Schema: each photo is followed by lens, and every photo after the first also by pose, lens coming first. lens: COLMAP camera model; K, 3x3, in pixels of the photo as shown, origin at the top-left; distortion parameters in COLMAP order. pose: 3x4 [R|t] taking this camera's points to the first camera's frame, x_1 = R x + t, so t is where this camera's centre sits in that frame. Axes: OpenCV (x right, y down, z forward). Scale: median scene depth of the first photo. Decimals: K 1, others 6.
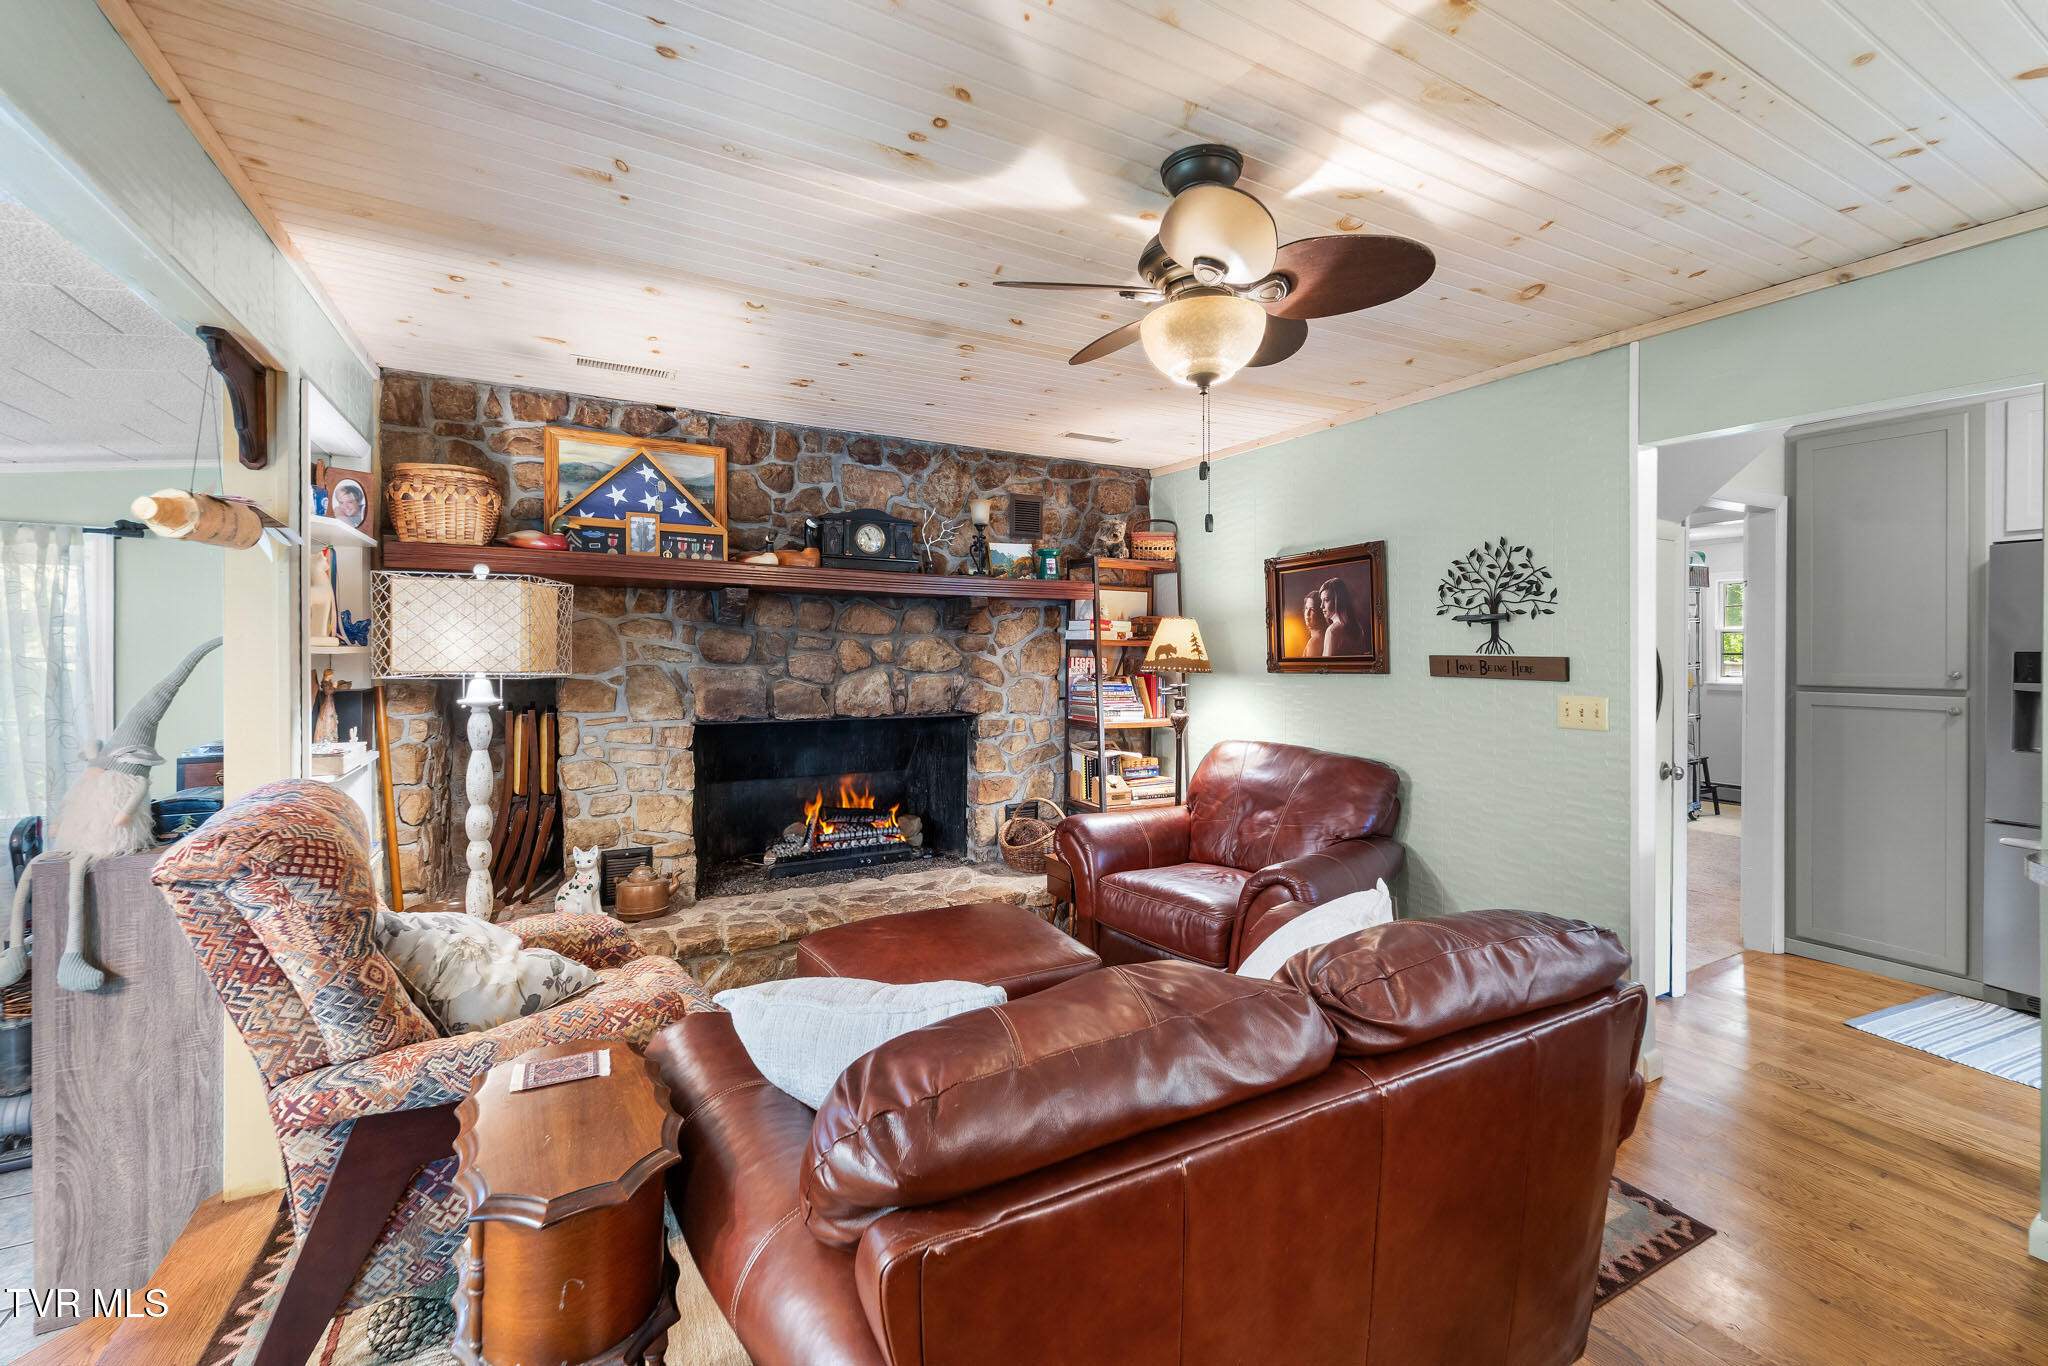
lens RADIAL K [[850.7, 0, 1023.9], [0, 850.7, 646.2], [0, 0, 1]] dist [-0.000367, -0.001699]
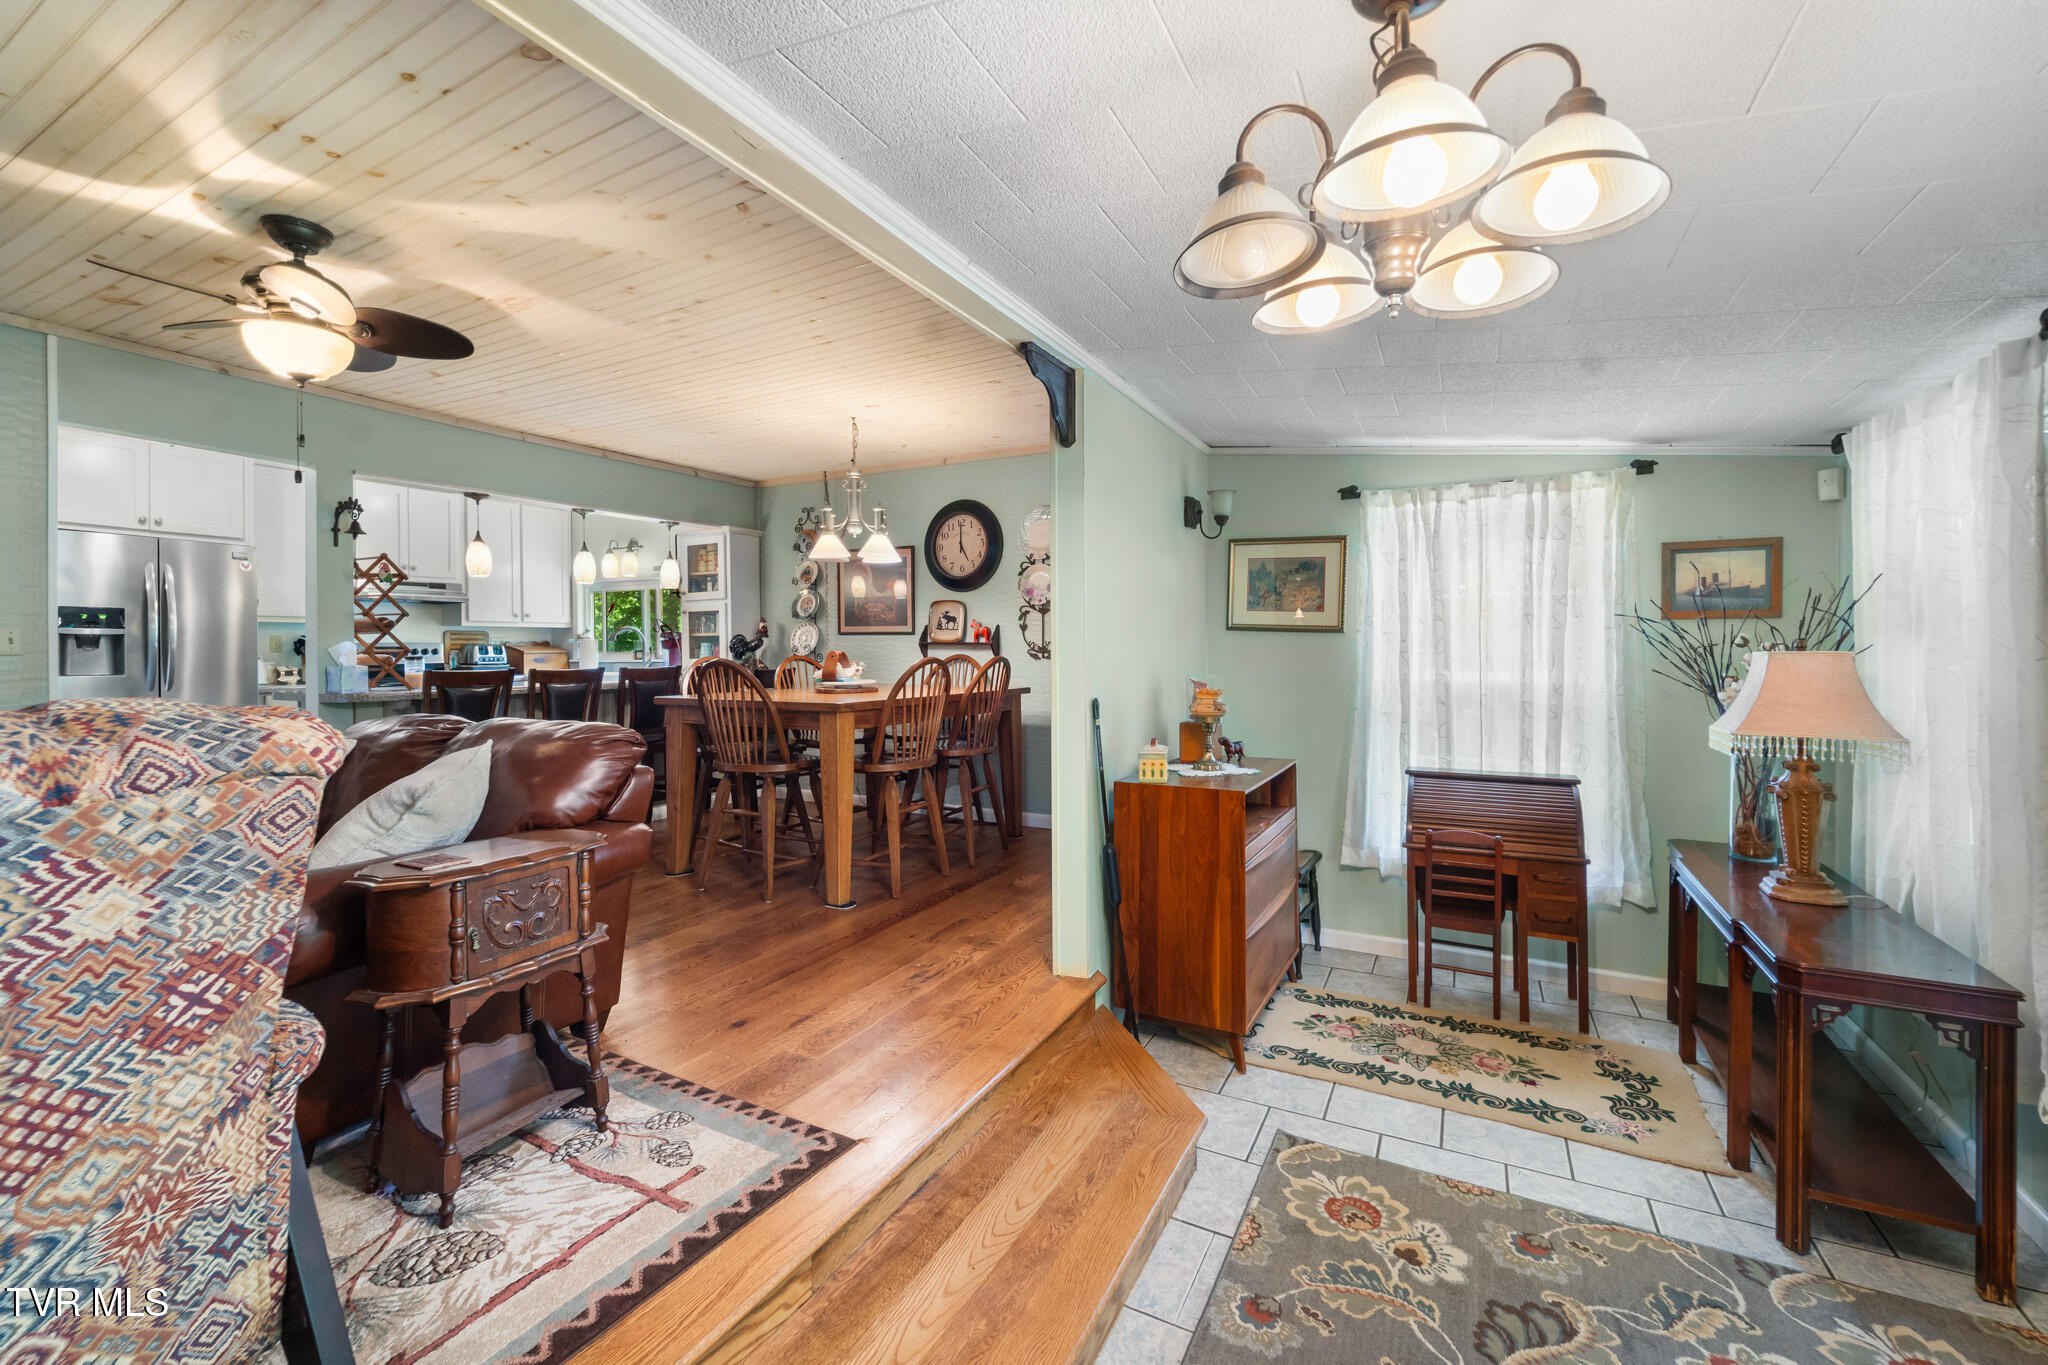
lens RADIAL K [[850.7, 0, 1035.7], [0, 850.7, 661.4], [0, 0, 1]] dist [-0.000367, -0.001699]
pose [[-0.543196, -0.009085, 0.839557, -0.888322], [-0.000965, 0.999948, 0.010196, 0.080590], [-0.839605, 0.004728, -0.543177, 0.385117]]
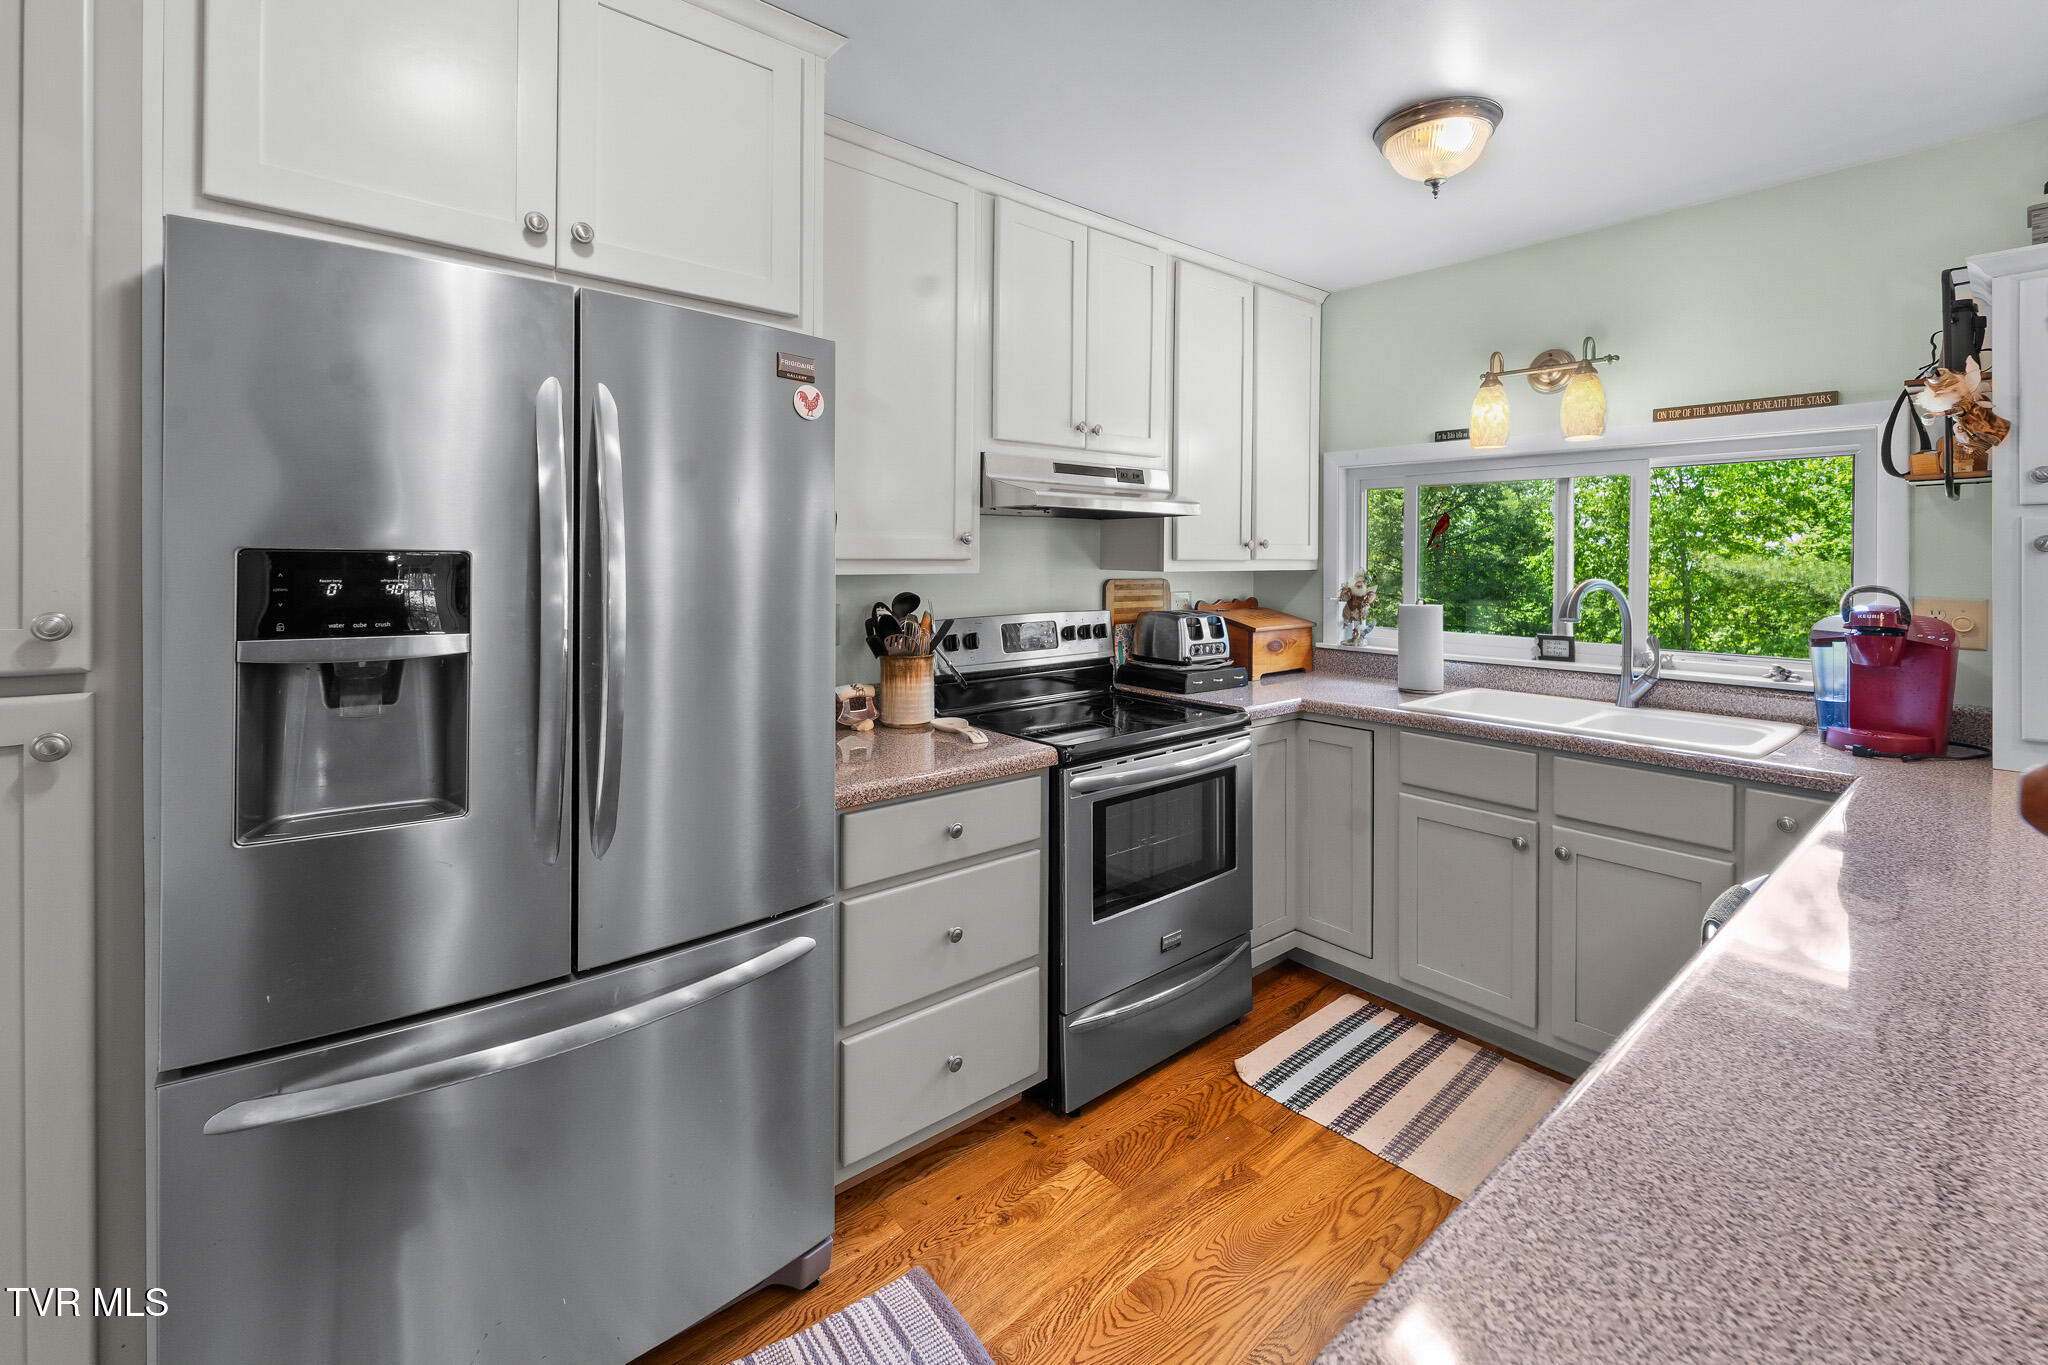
lens RADIAL K [[850.7, 0, 1000.6], [0, 850.7, 566.0], [0, 0, 1]] dist [-0.000367, -0.001699]
pose [[-0.181315, -0.011183, 0.983362, 0.759911], [-0.012281, 0.999883, 0.009106, 0.006298], [-0.983348, -0.010426, -0.181431, 0.742230]]
